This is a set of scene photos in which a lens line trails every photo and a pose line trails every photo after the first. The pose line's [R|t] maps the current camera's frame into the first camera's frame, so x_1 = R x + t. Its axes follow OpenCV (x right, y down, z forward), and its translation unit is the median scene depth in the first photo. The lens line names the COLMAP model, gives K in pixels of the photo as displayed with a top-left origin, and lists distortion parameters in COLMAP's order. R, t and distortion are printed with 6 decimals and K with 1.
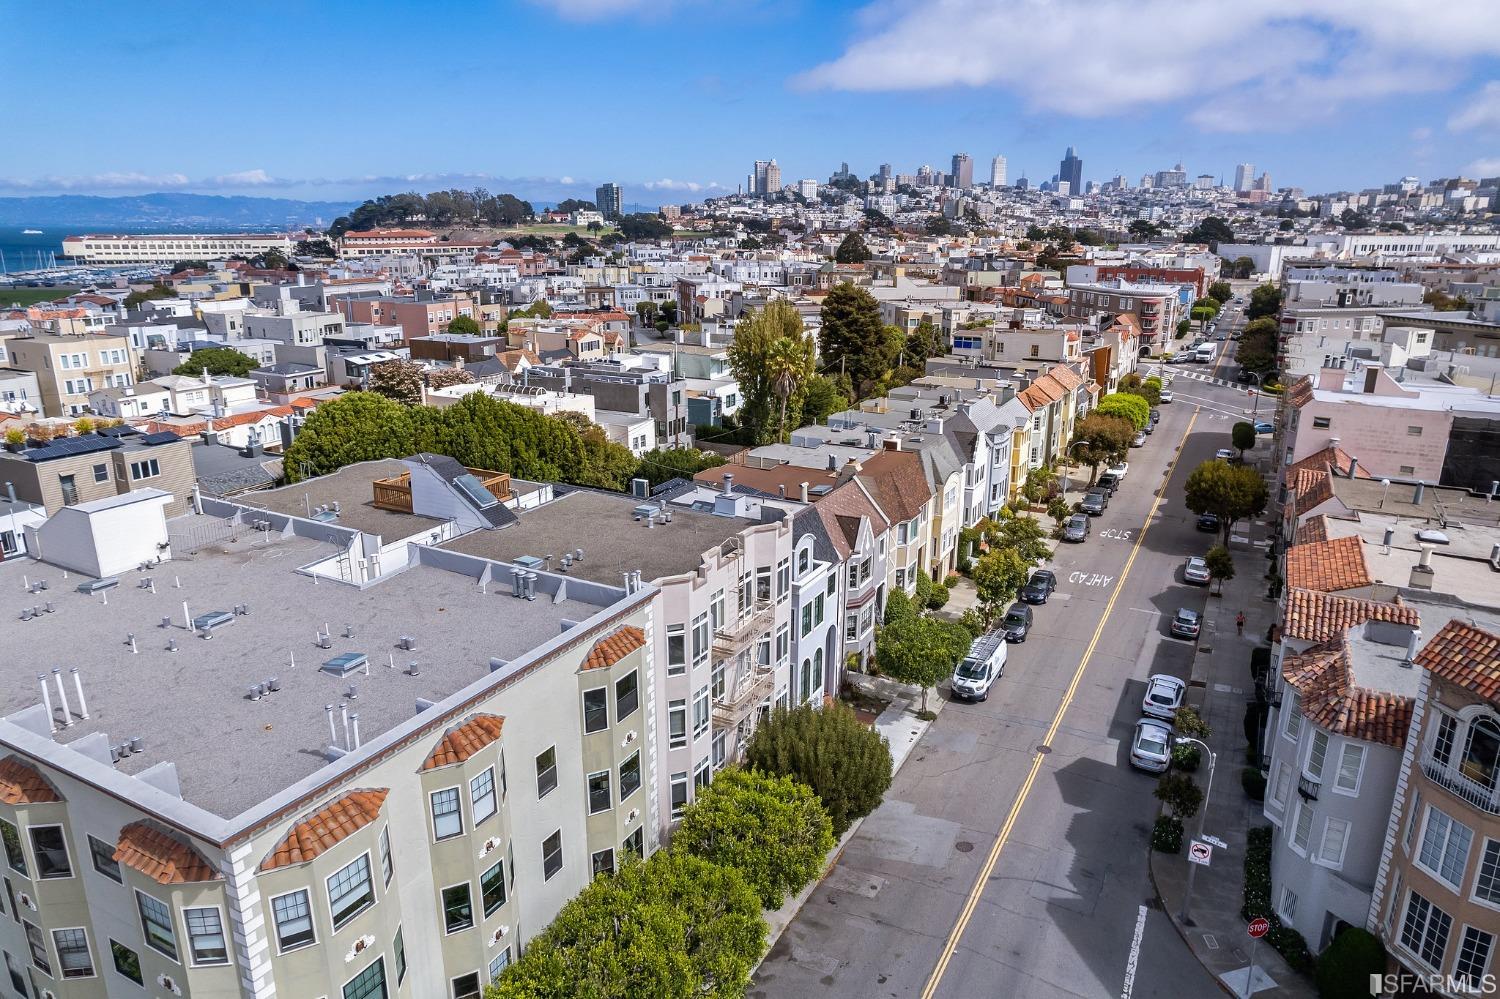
lens RADIAL K [[962.8, 0, 758.2], [0, 962.8, 492.5], [0, 0, 1]] dist [-0.077841, 0.067648]
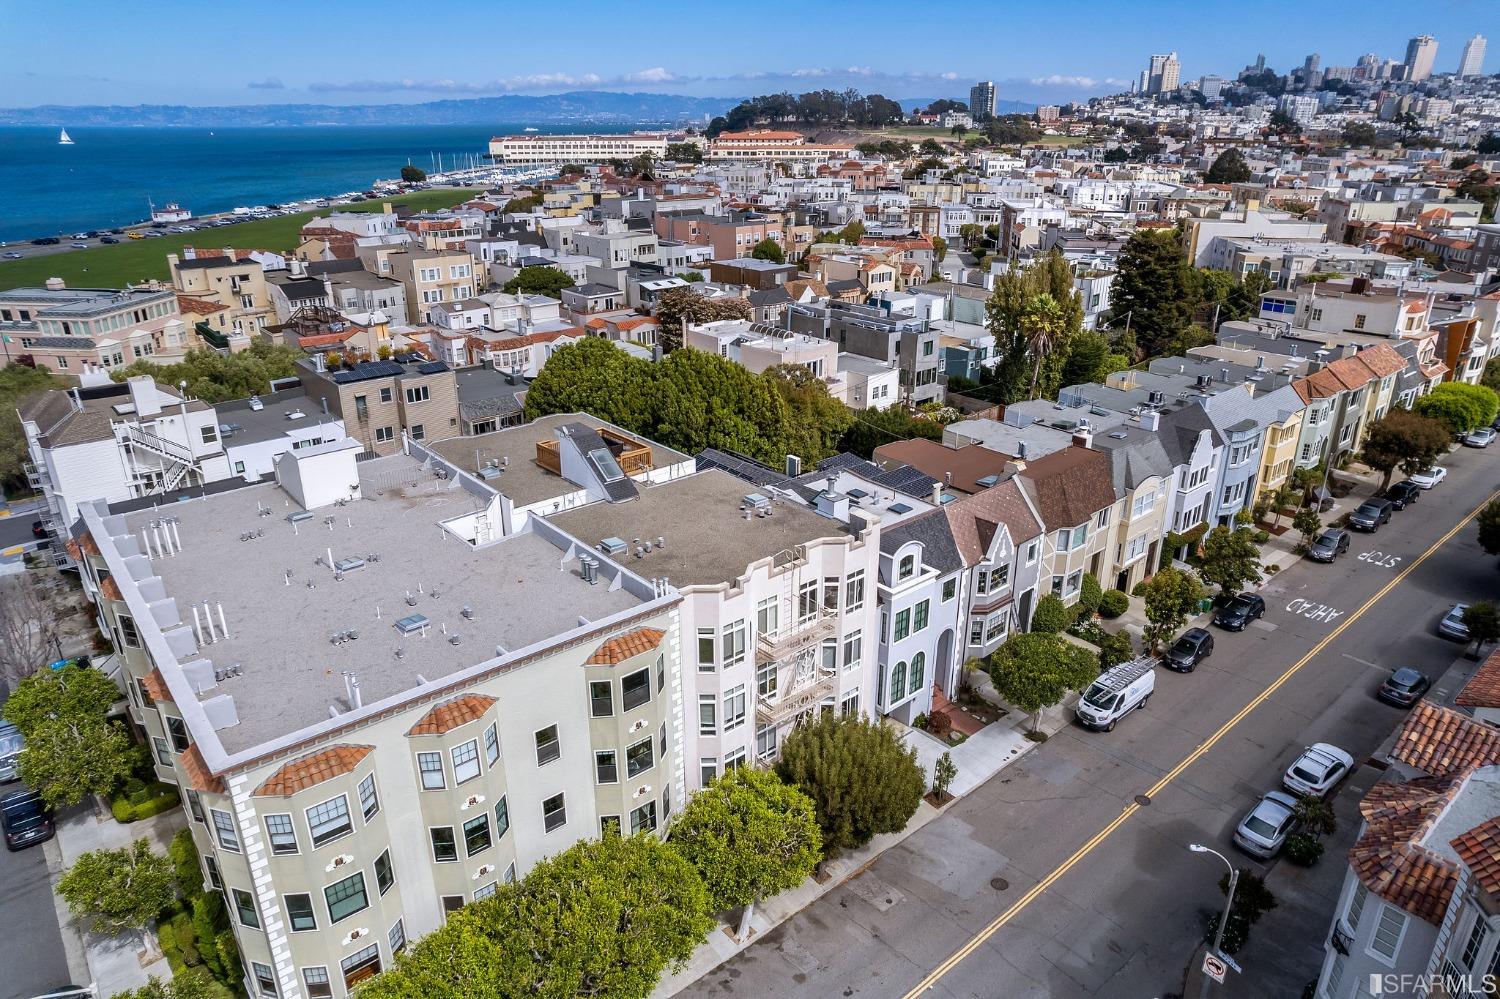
lens RADIAL K [[962.8, 0, 757.4], [0, 962.8, 495.8], [0, 0, 1]] dist [-0.077841, 0.067648]
pose [[0.931603, 0.129031, -0.339803, 0.175670], [-0.094220, 0.988641, 0.117095, -0.078929], [0.351052, -0.077070, 0.933179, 0.013674]]
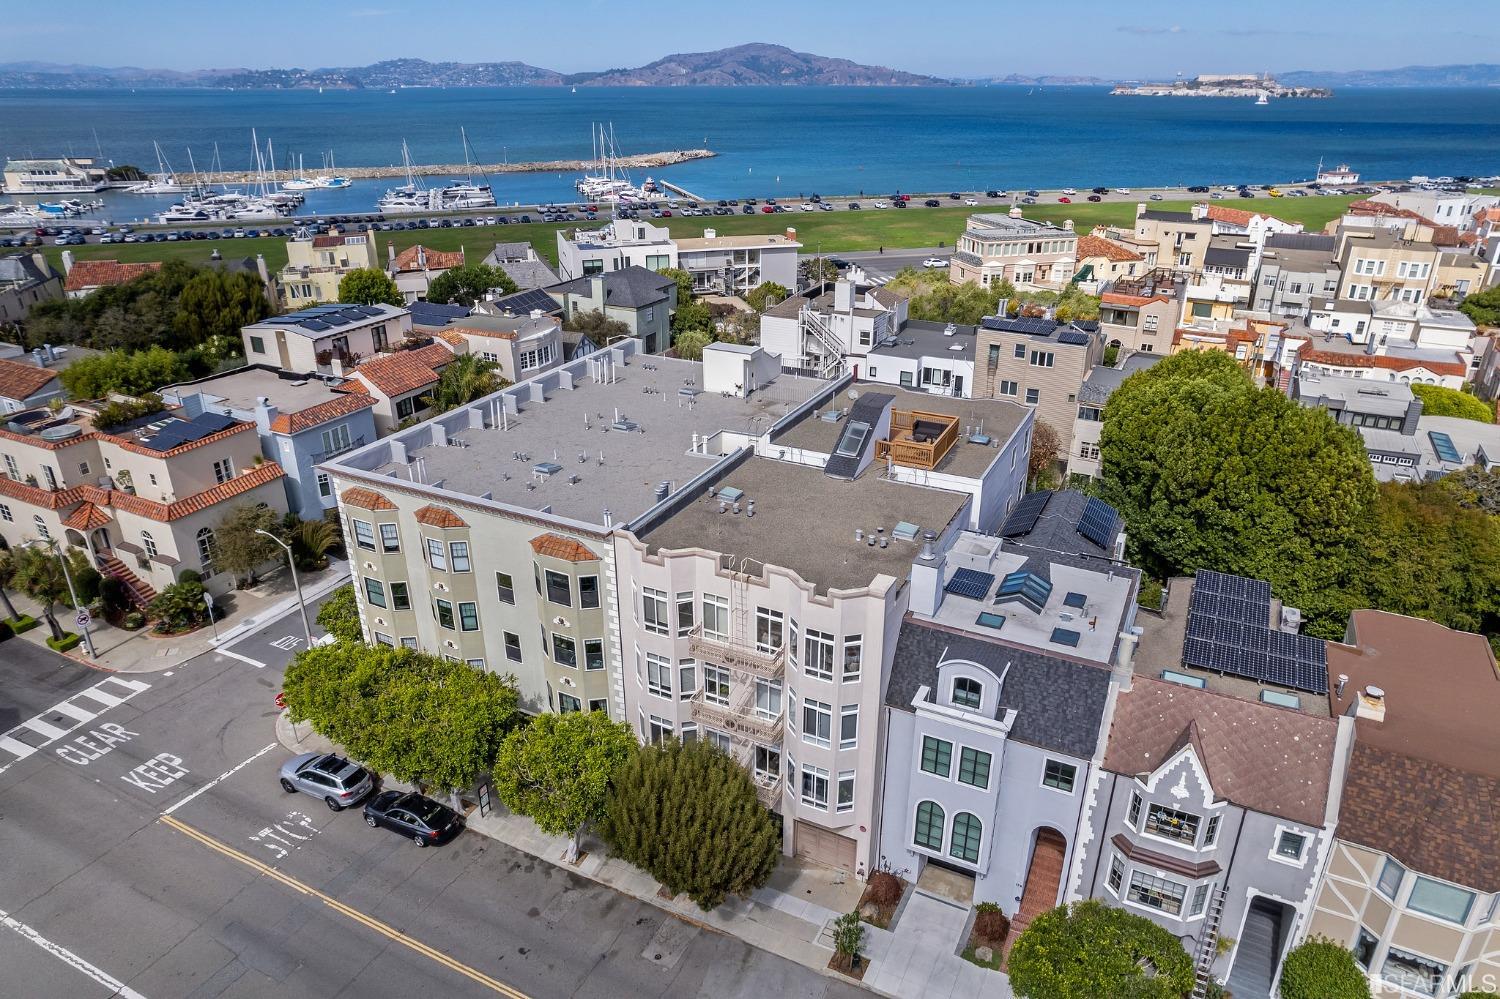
lens RADIAL K [[962.8, 0, 757.8], [0, 962.8, 500.0], [0, 0, 1]] dist [-0.077841, 0.067648]
pose [[0.027241, 0.399664, -0.916257, 0.493695], [-0.271551, 0.885088, 0.377994, -0.220315], [0.962038, 0.238514, 0.132640, 0.539238]]
